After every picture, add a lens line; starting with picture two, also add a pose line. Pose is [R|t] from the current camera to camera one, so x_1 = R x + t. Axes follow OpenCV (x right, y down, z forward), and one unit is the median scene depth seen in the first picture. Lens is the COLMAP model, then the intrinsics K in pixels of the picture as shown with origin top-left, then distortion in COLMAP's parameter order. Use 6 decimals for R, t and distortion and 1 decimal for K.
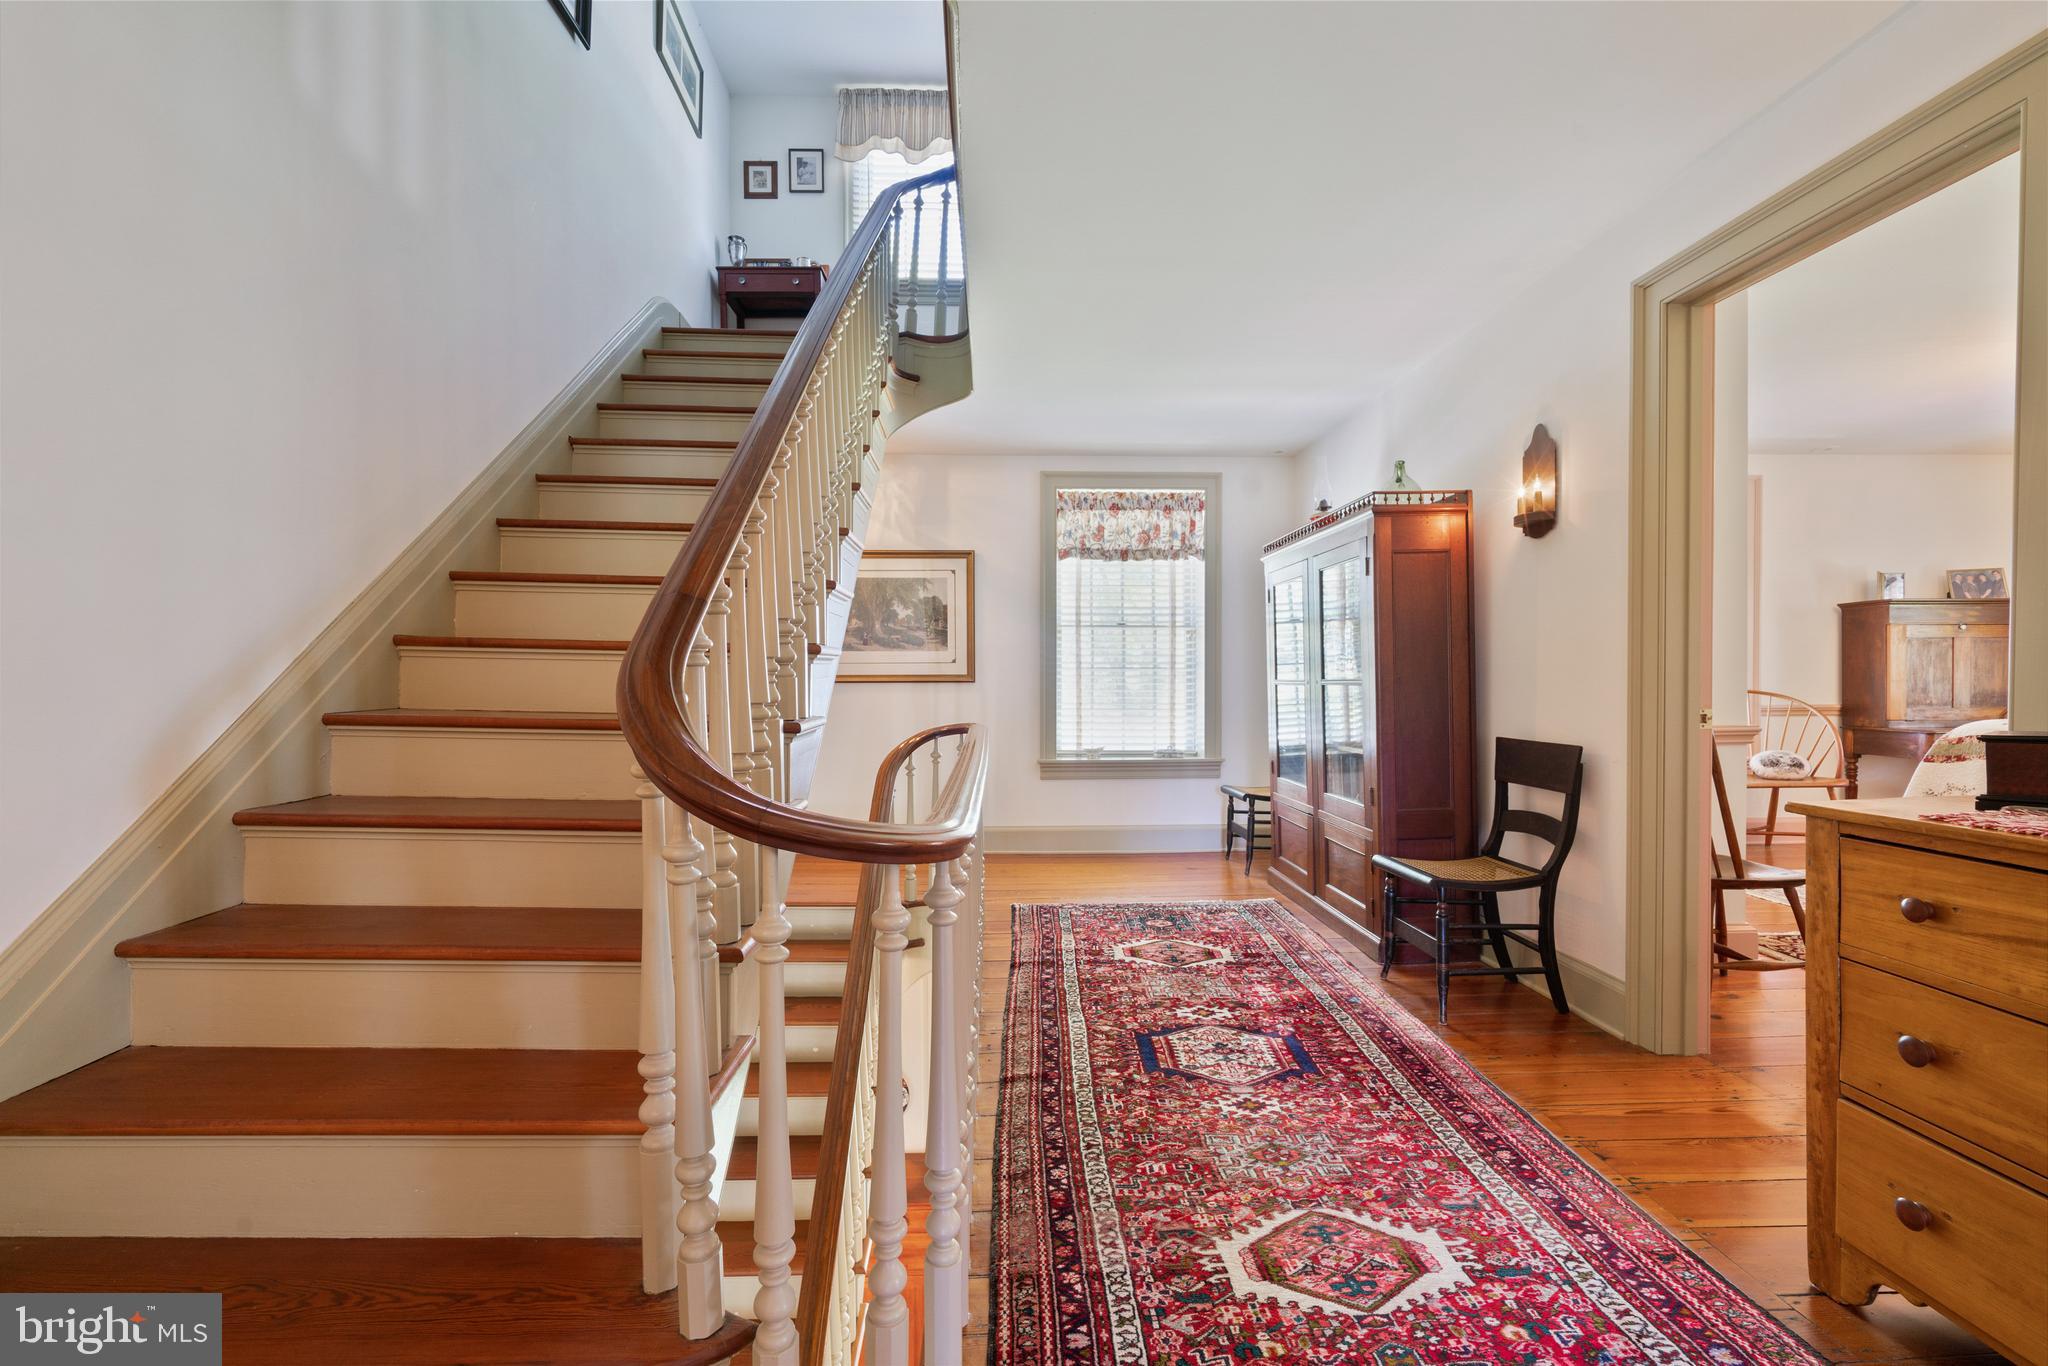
lens RADIAL K [[886.0, 0, 1025.2], [0, 886.0, 686.5], [0, 0, 1]] dist [-0.003810, 0.001472]
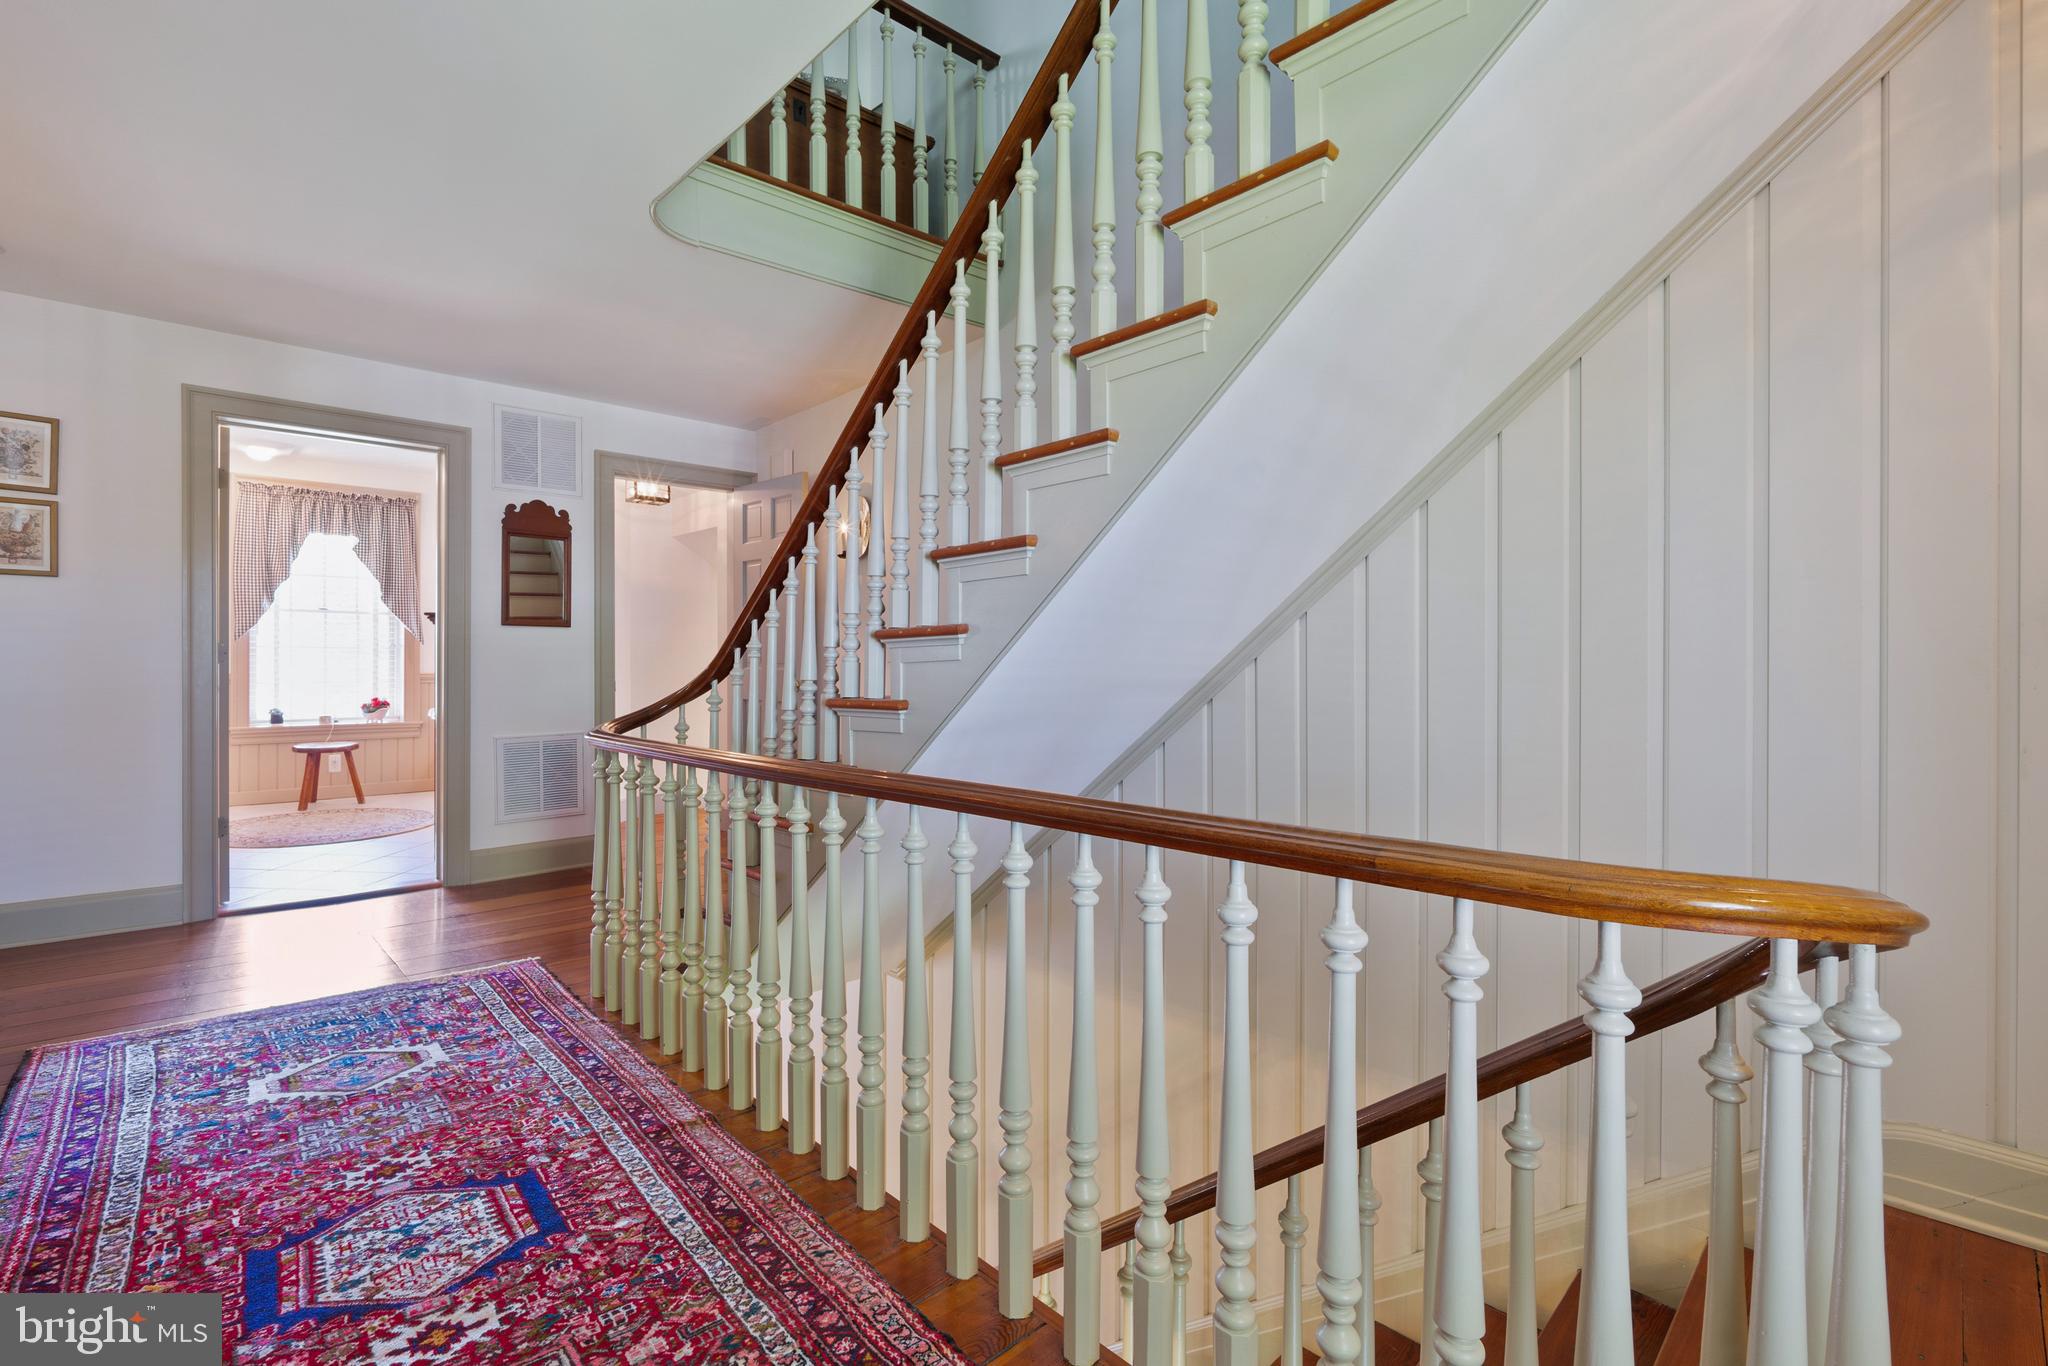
lens RADIAL K [[926.8, 0, 1012.9], [0, 926.8, 671.3], [0, 0, 1]] dist [-0.003581, 0.000098]
pose [[-0.756966, 0.001846, -0.653451, 0.377933], [-0.006481, 0.999926, 0.010331, -0.014758], [0.653422, 0.012055, -0.756898, 2.047714]]
